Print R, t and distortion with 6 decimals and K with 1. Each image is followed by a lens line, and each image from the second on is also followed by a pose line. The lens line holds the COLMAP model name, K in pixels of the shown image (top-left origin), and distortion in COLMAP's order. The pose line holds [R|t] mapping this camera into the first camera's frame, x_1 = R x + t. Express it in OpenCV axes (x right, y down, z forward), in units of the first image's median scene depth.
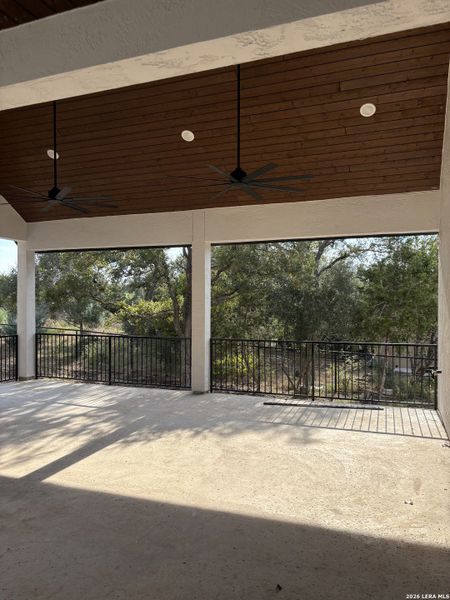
lens RADIAL K [[455.4, 0, 232.4], [0, 455.4, 301.8], [0, 0, 1]] dist [0.062324, -0.083145]
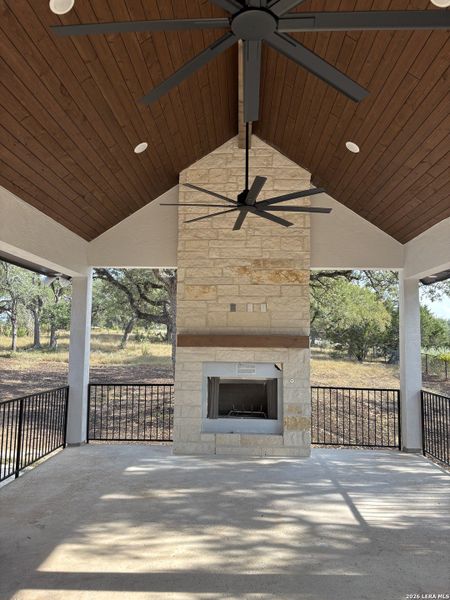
lens RADIAL K [[455.4, 0, 232.4], [0, 455.4, 301.8], [0, 0, 1]] dist [0.062324, -0.083145]
pose [[0.323643, -0.081509, -0.942662, 0.264115], [-0.019223, 0.995511, -0.092678, 0.002129], [0.945984, 0.048115, 0.320624, 0.692269]]
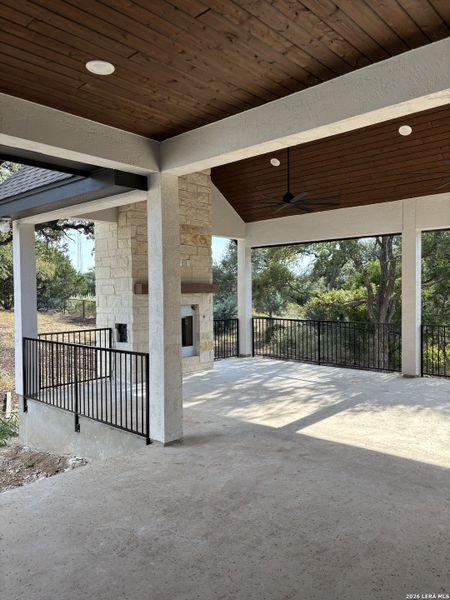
lens RADIAL K [[455.4, 0, 232.4], [0, 455.4, 301.8], [0, 0, 1]] dist [0.062324, -0.083145]
pose [[0.930617, 0.000316, -0.365994, -0.077318], [0.007941, 0.999747, 0.021055, 0.005806], [0.365908, -0.022501, 0.930379, -0.135212]]
